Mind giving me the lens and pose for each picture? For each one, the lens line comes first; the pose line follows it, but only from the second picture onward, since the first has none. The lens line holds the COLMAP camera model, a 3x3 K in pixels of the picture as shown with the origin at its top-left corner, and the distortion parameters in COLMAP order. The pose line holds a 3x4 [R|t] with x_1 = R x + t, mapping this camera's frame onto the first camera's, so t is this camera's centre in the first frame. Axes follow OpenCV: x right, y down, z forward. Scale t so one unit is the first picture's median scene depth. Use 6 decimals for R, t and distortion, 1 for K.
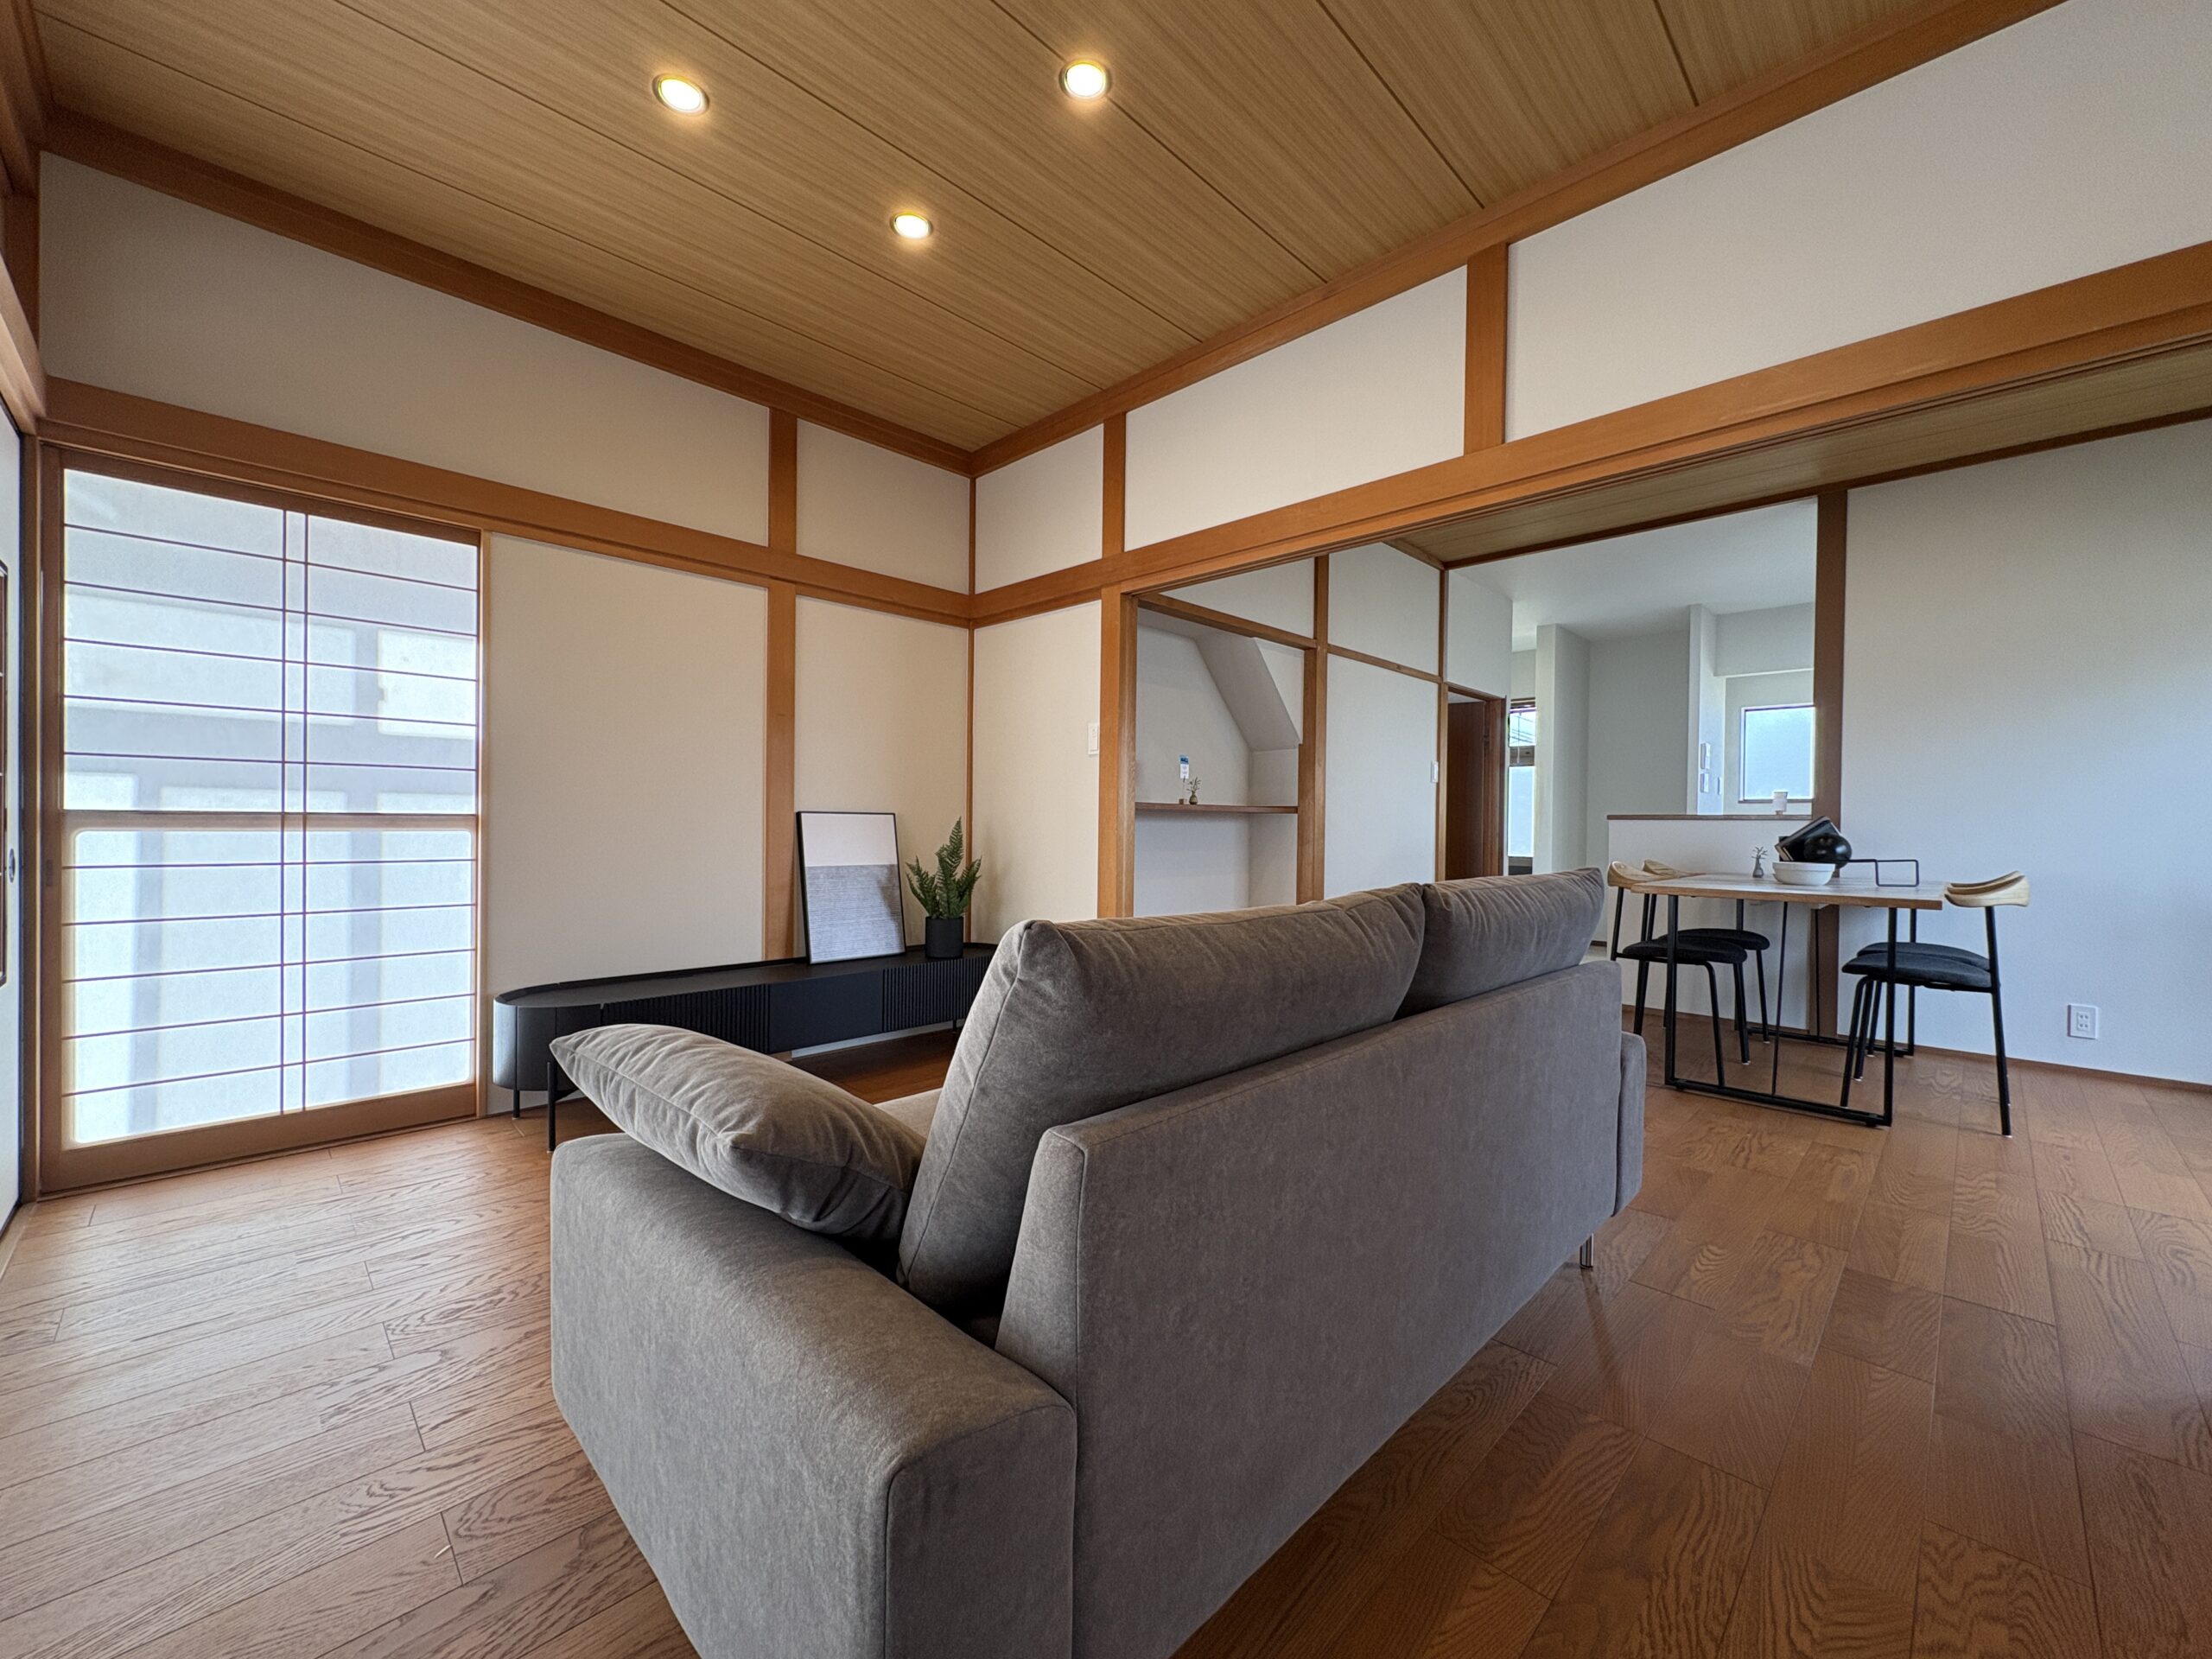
lens RADIAL K [[876.6, 0, 1106.0], [0, 876.6, 829.5], [0, 0, 1]] dist [0.000500, -0.000255]
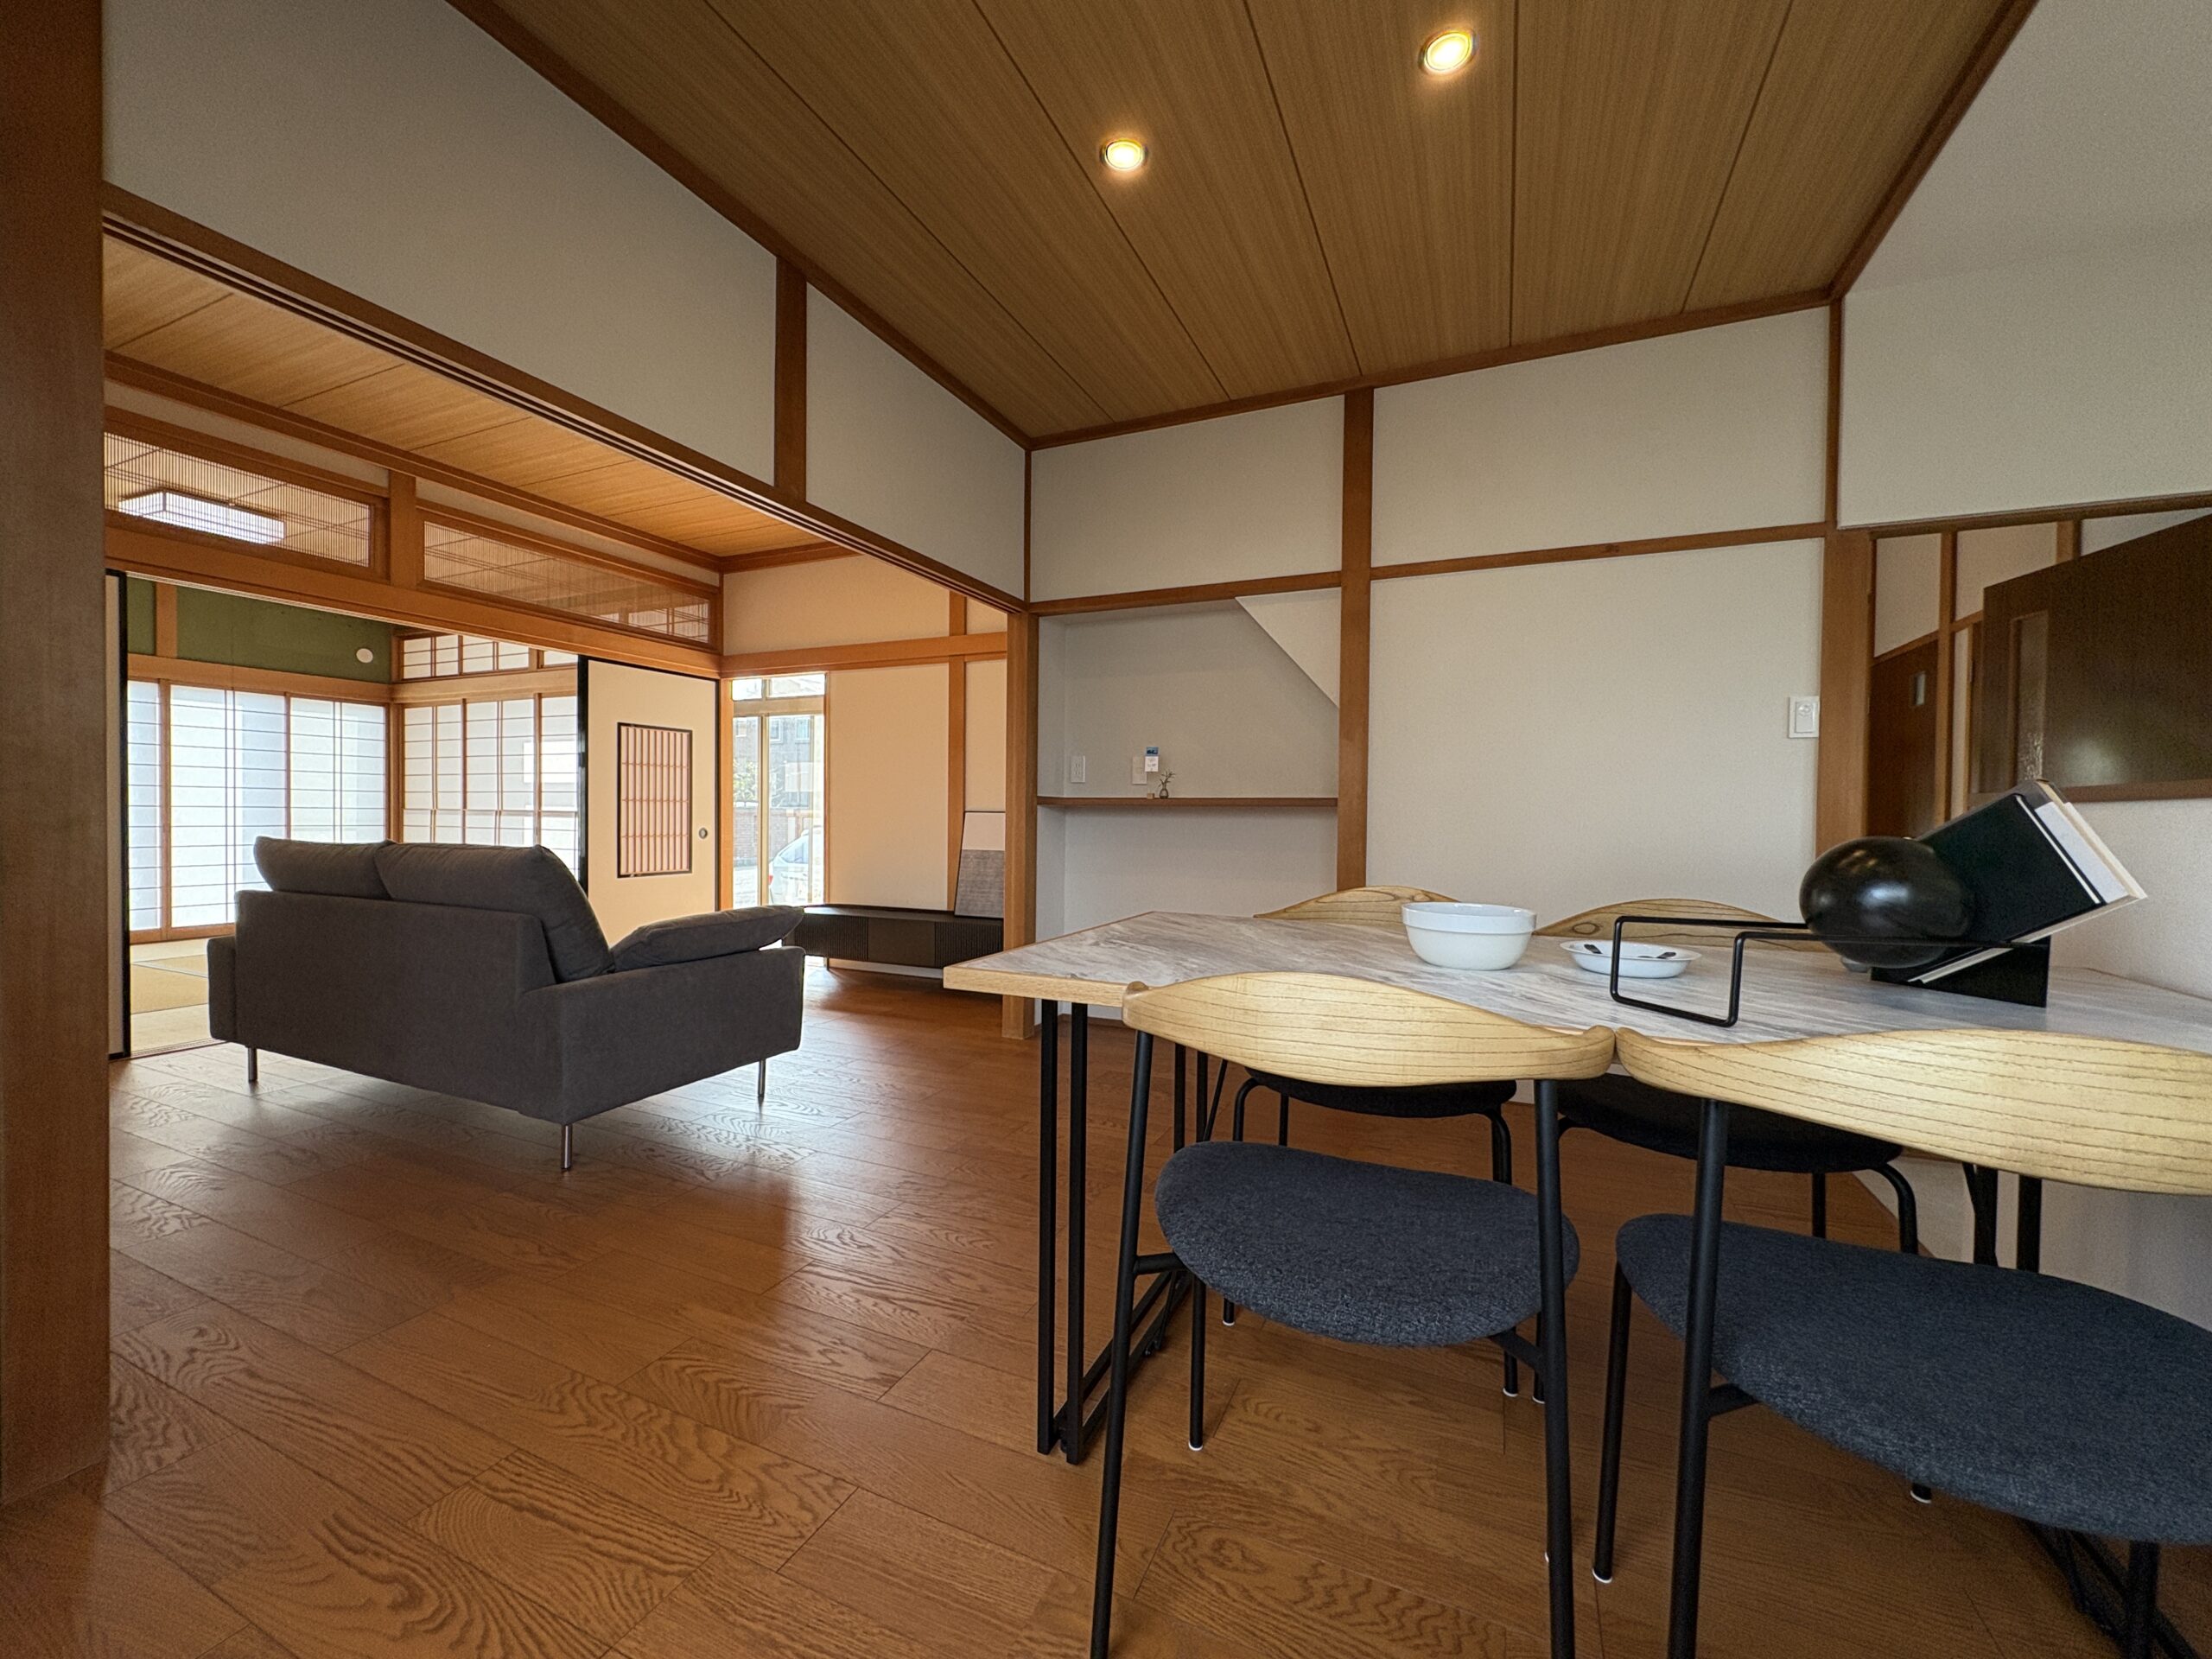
lens RADIAL K [[882.6, 0, 1104.7], [0, 882.6, 826.0], [0, 0, 1]] dist [0.001018, -0.000042]
pose [[0.351320, 0.003158, -0.936250, 1.141858], [-0.013162, 0.999912, -0.001566, 0.003859], [0.936163, 0.012873, 0.351331, 0.730962]]
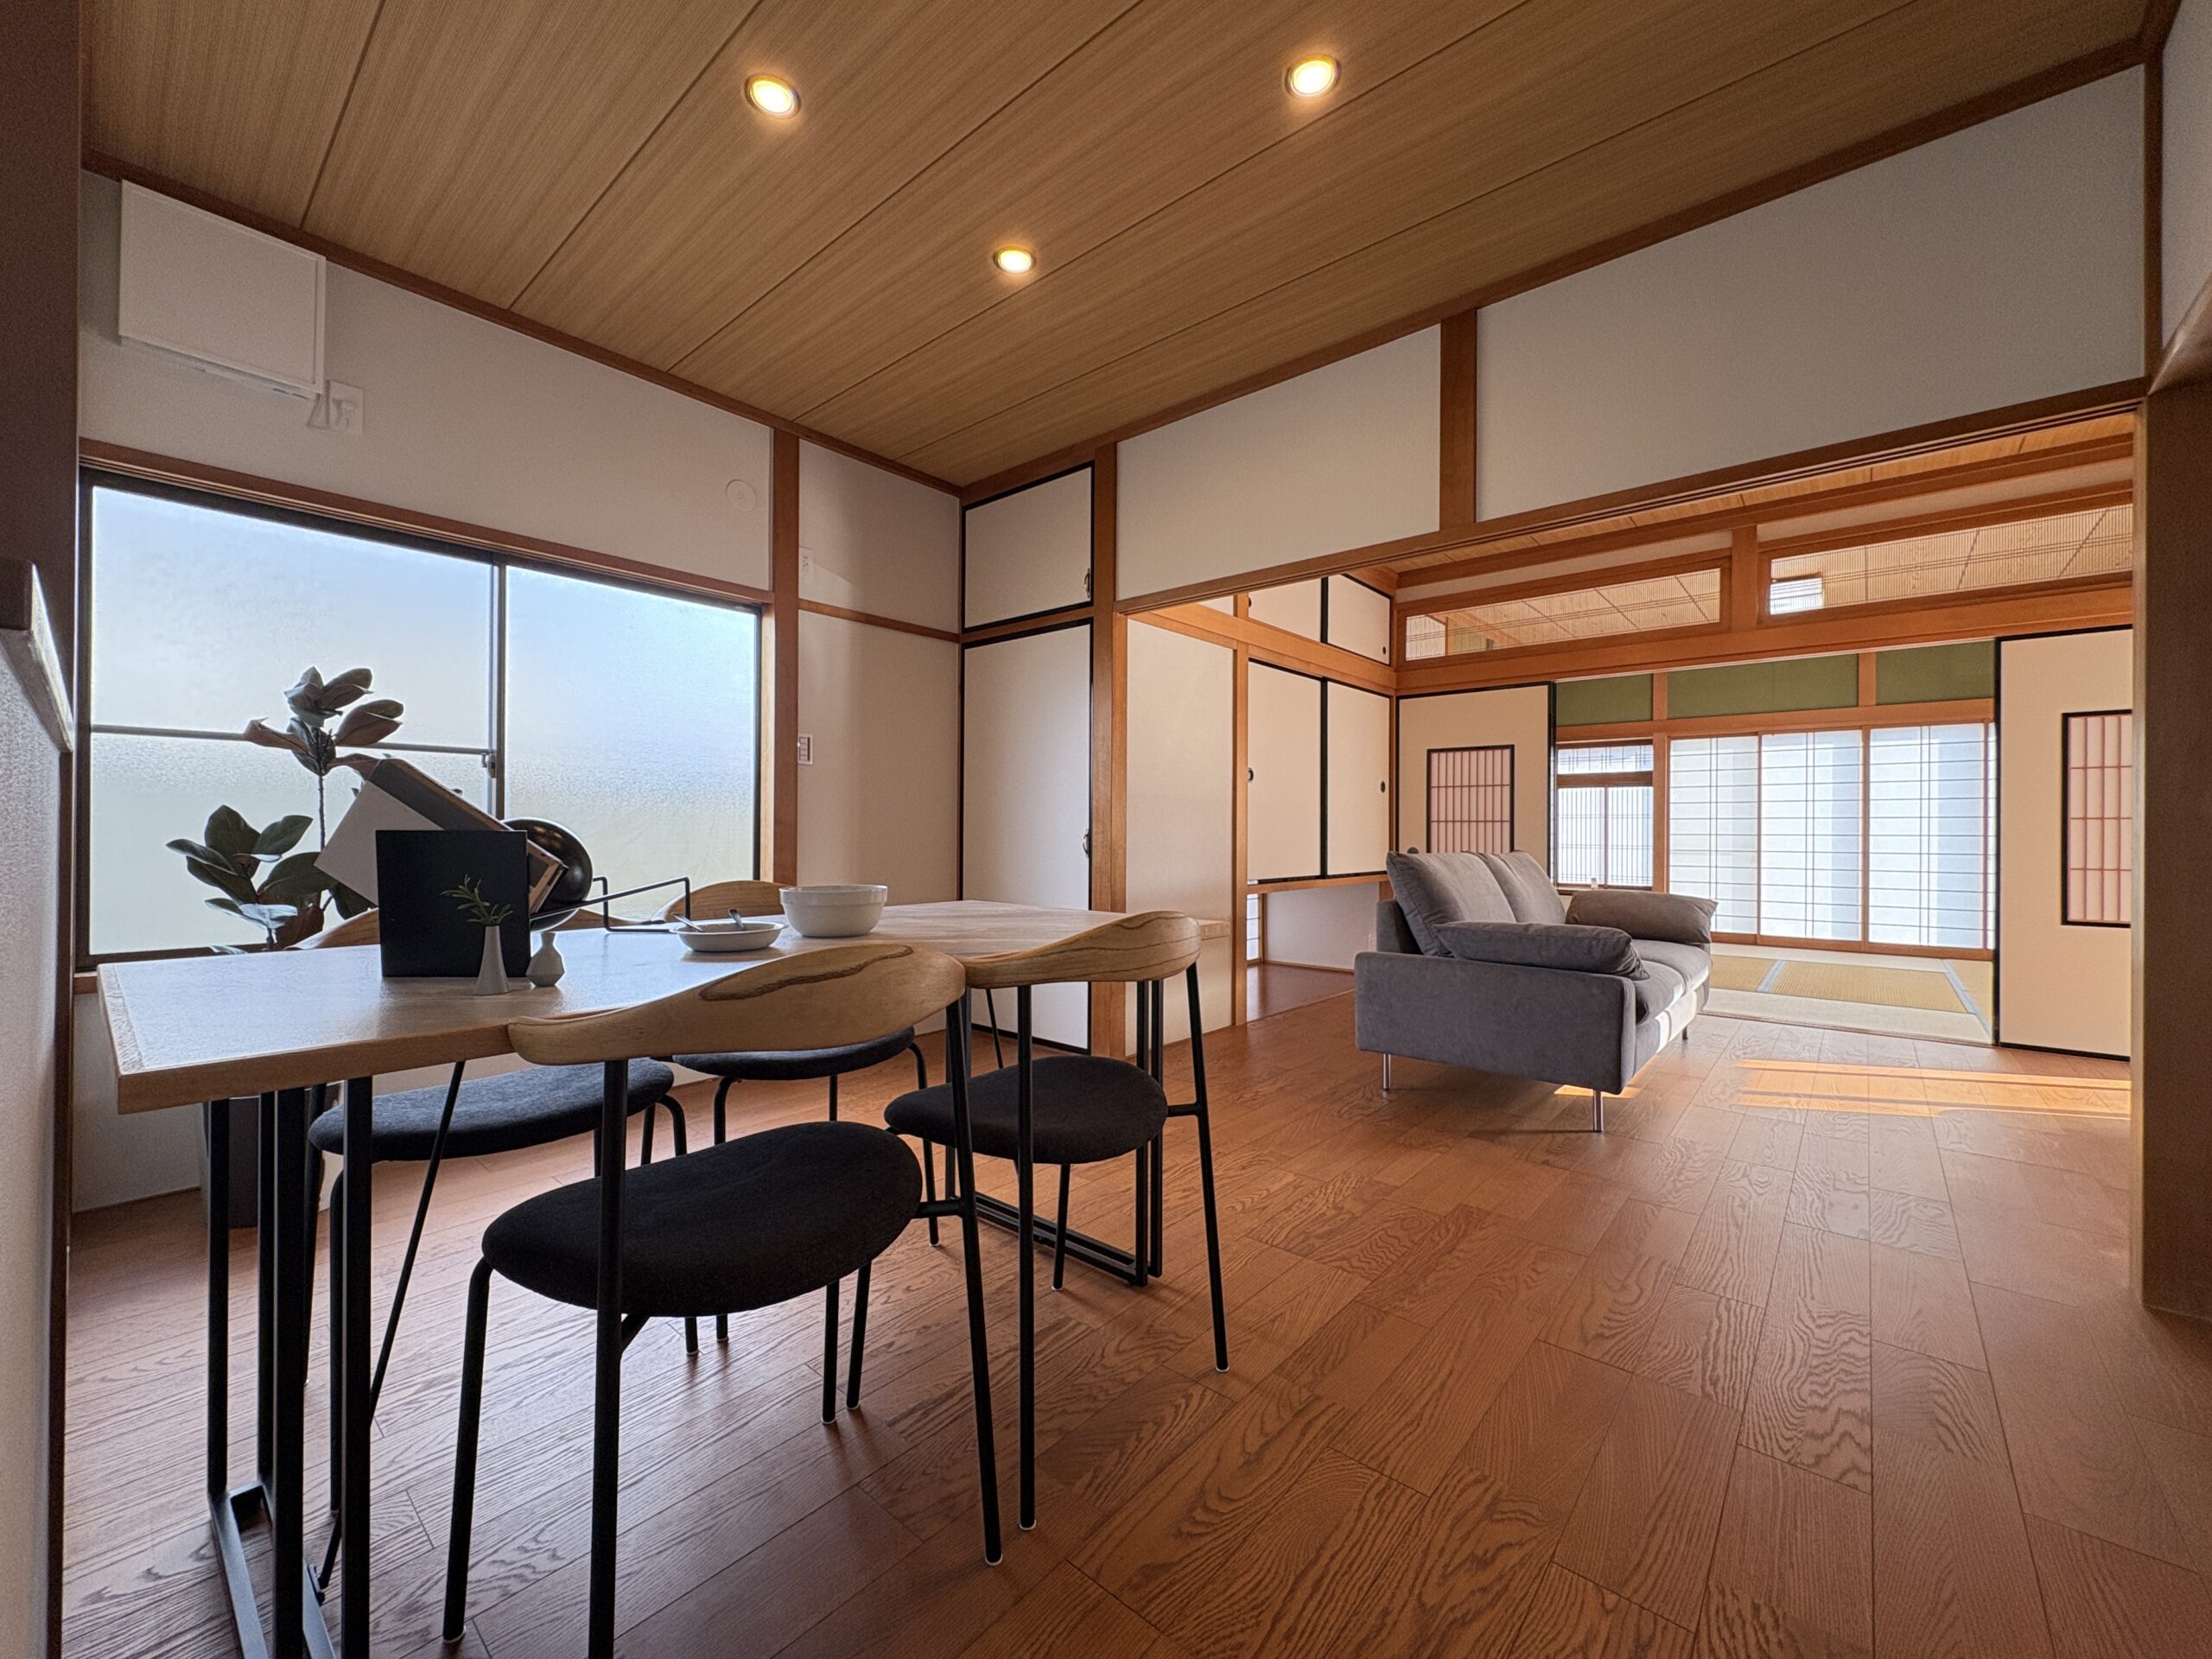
lens RADIAL K [[876.6, 0, 1106.0], [0, 876.6, 829.5], [0, 0, 1]] dist [0.000500, -0.000255]
pose [[-0.997179, -0.019386, -0.072518, 0.705676], [-0.019714, 0.999798, 0.003817, 0.001132], [0.072429, 0.005236, -0.997360, 1.523746]]
